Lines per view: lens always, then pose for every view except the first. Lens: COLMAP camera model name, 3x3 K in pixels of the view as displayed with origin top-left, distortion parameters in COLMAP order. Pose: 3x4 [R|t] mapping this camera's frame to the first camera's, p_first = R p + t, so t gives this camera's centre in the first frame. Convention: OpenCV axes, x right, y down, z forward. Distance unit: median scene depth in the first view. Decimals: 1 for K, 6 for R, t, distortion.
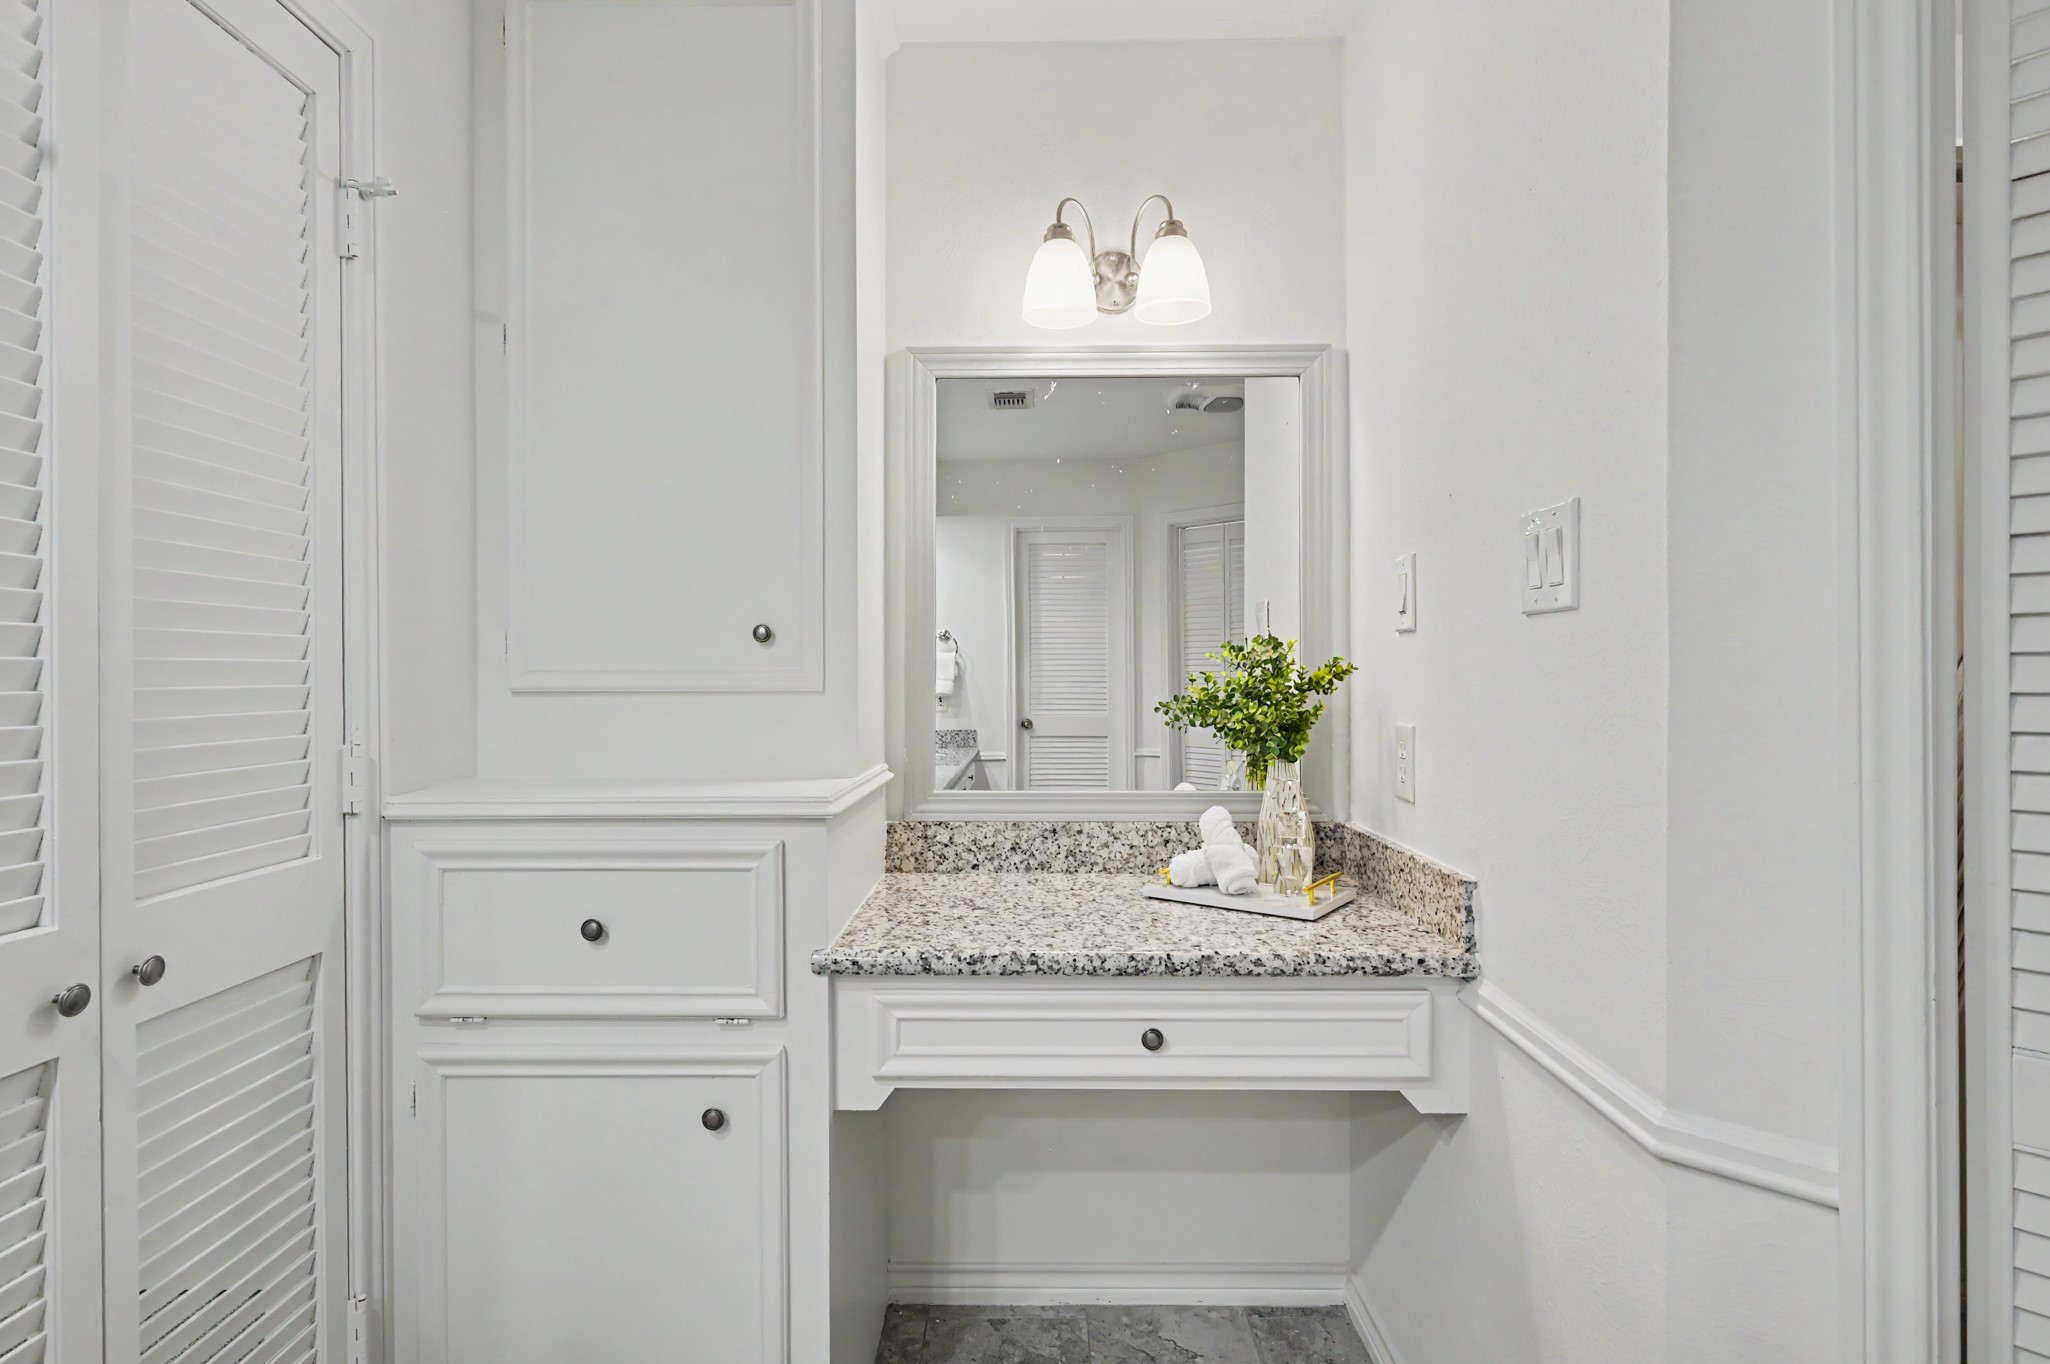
lens RADIAL K [[1029.9, 0, 1030.9], [0, 1029.9, 679.2], [0, 0, 1]] dist [-0.000176, -0.000092]
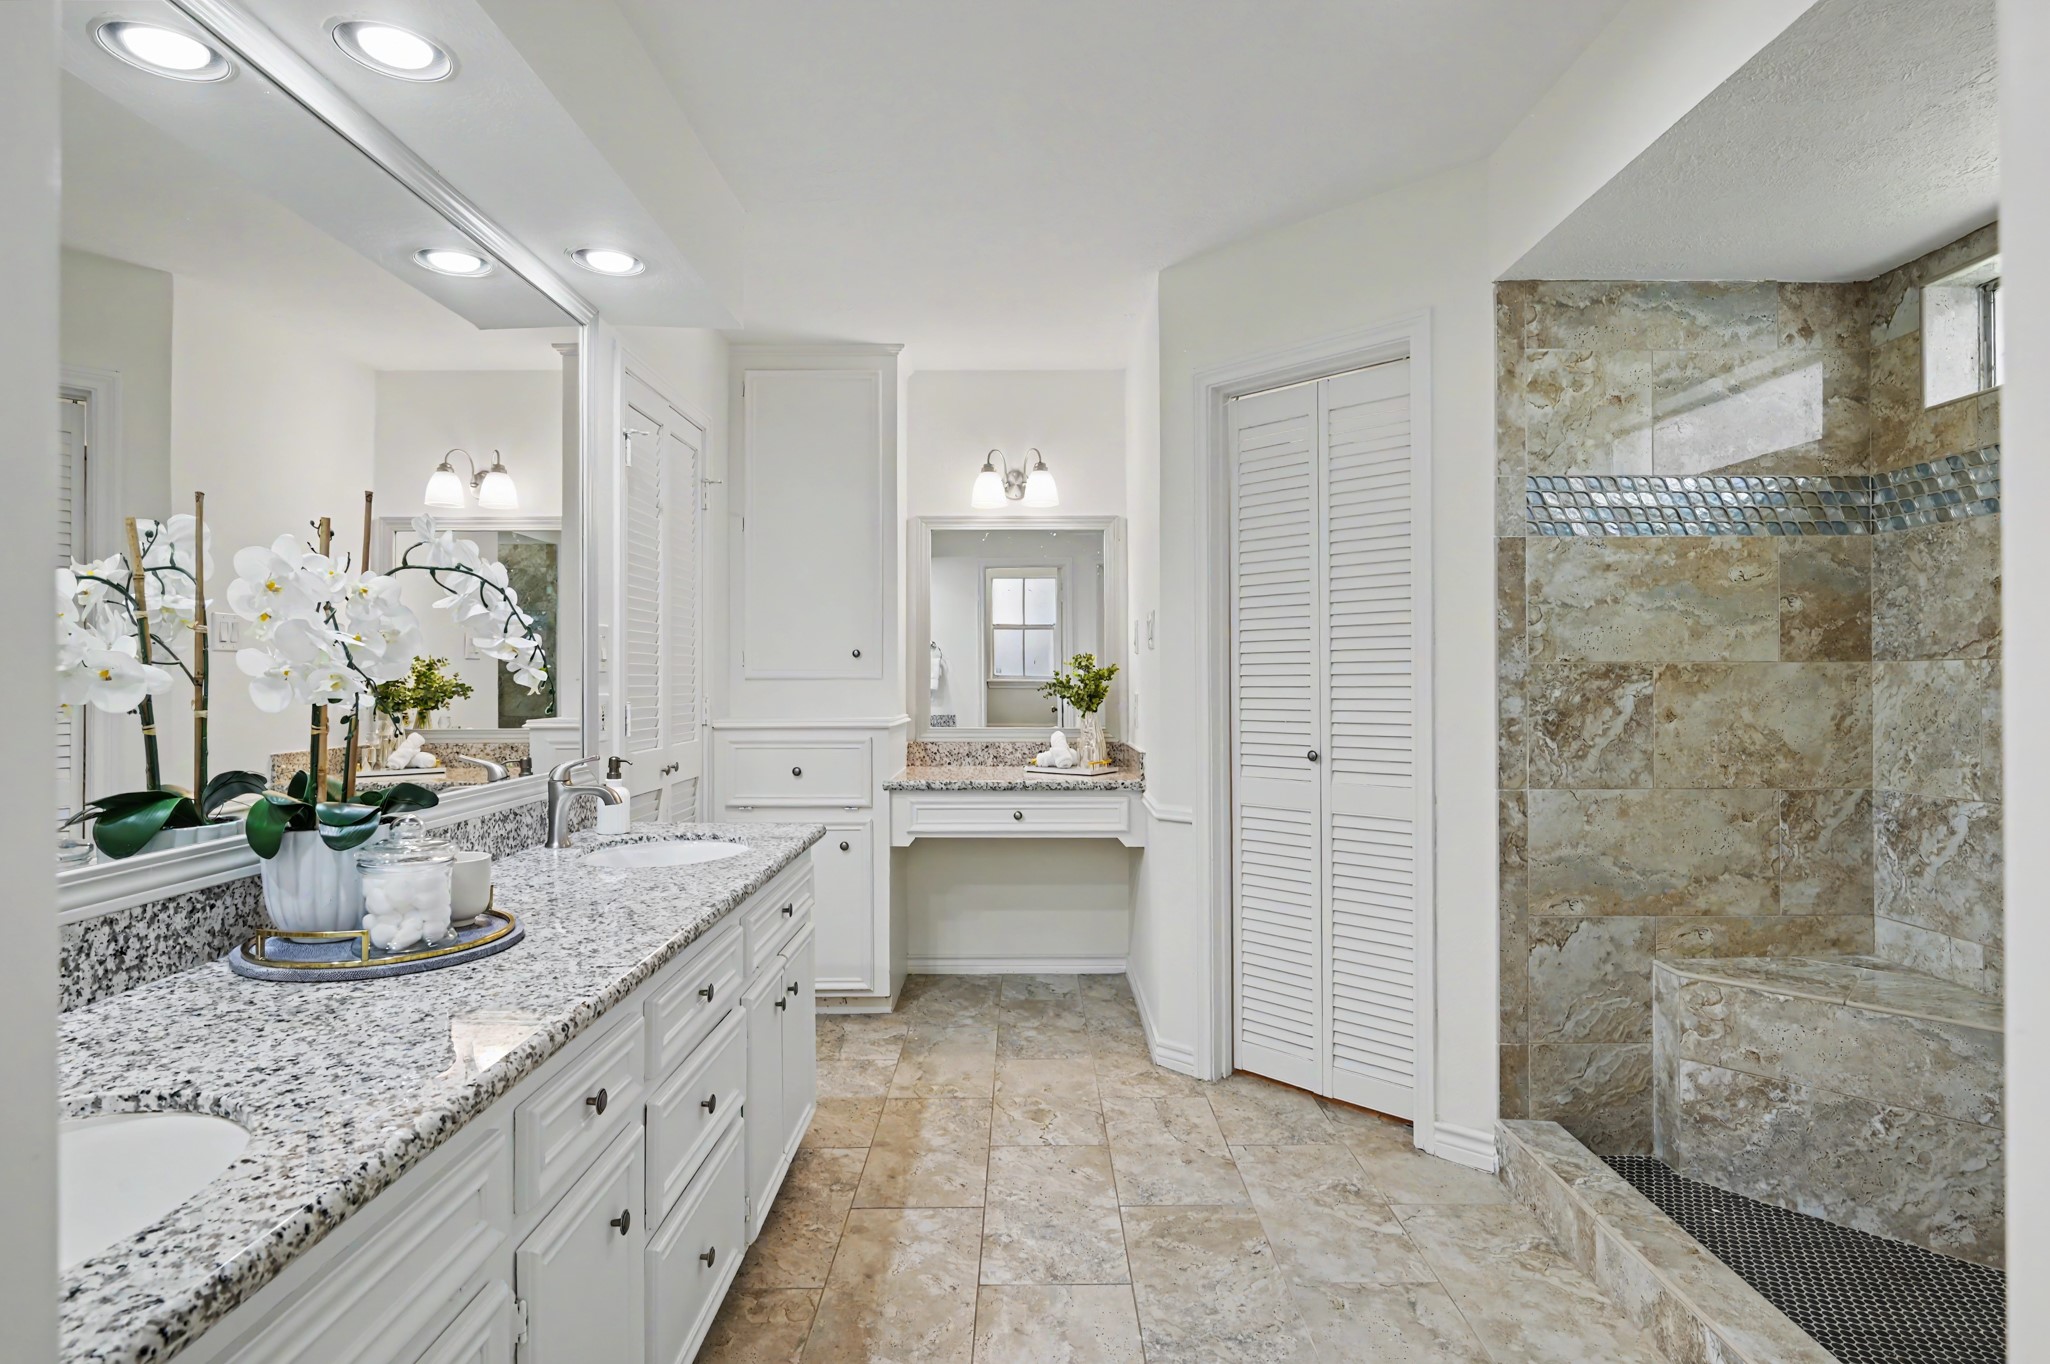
lens RADIAL K [[1051.8, 0, 1018.4], [0, 1051.8, 679.0], [0, 0, 1]] dist [0.007425, 0.000428]
pose [[0.999999, 0.001185, 0.000590, 0.099815], [-0.001183, 0.999993, -0.003498, 0.019938], [-0.000595, 0.003497, 0.999994, -1.343737]]
